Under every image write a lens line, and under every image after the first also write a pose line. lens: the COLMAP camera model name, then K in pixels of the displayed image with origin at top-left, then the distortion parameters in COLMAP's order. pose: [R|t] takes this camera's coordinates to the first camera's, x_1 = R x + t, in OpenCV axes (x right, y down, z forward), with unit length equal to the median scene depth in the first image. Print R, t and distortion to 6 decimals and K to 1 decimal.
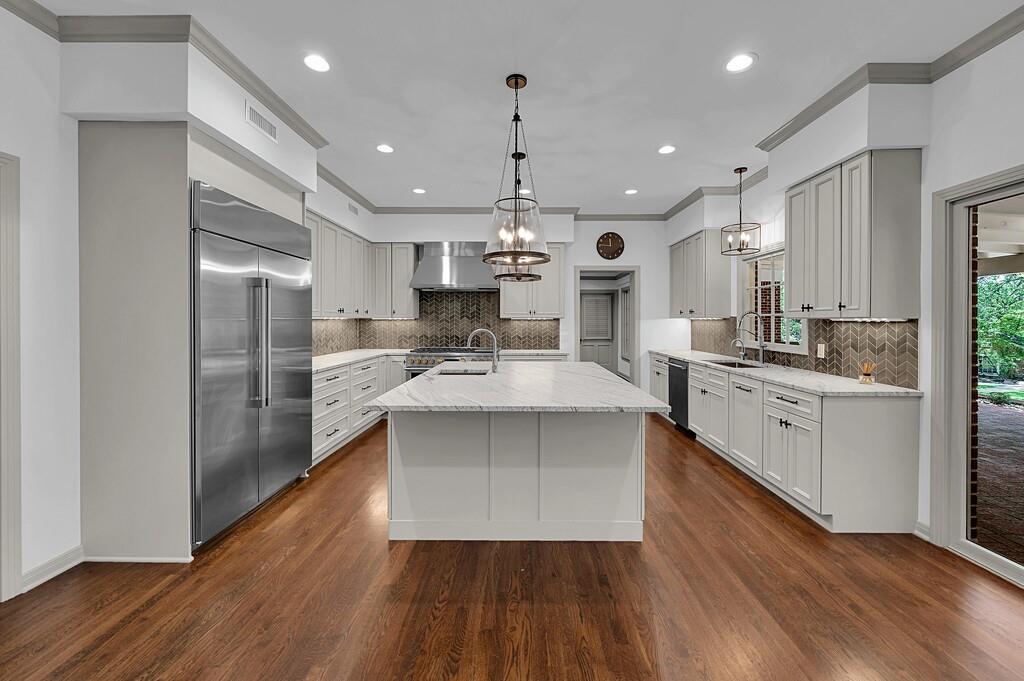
lens RADIAL K [[394.5, 0, 521.4], [0, 394.5, 322.5], [0, 0, 1]] dist [0.001048, -0.000018]
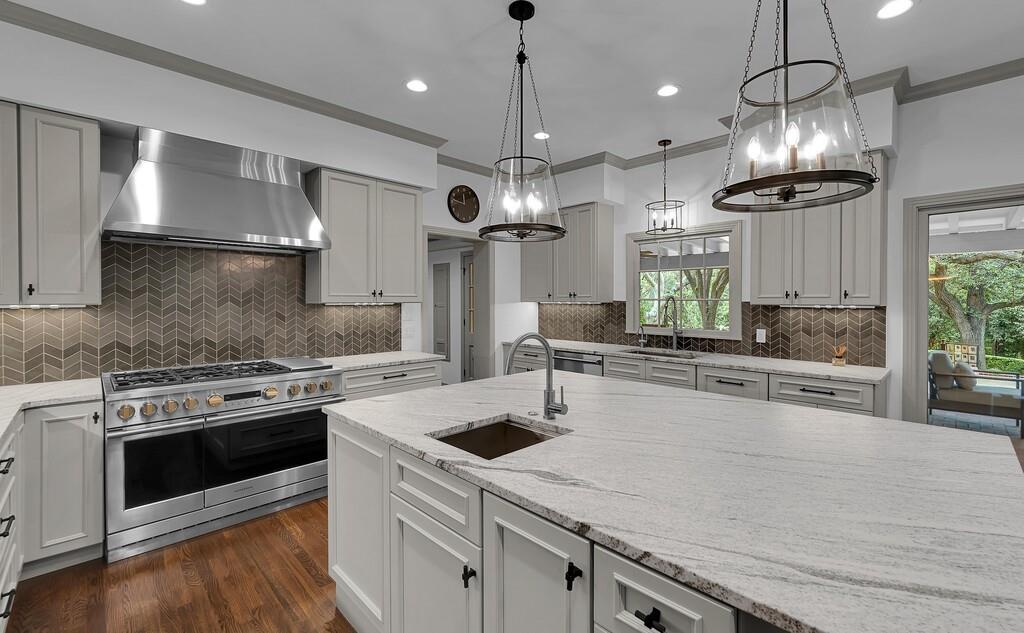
lens RADIAL K [[428.9, 0, 525.9], [0, 428.9, 302.3], [0, 0, 1]] dist [0.000214, 0.000090]
pose [[0.709435, -0.004257, 0.704758, -0.301177], [0.005107, 0.999987, 0.000899, -0.013045], [-0.704752, 0.002962, 0.709448, 0.409872]]
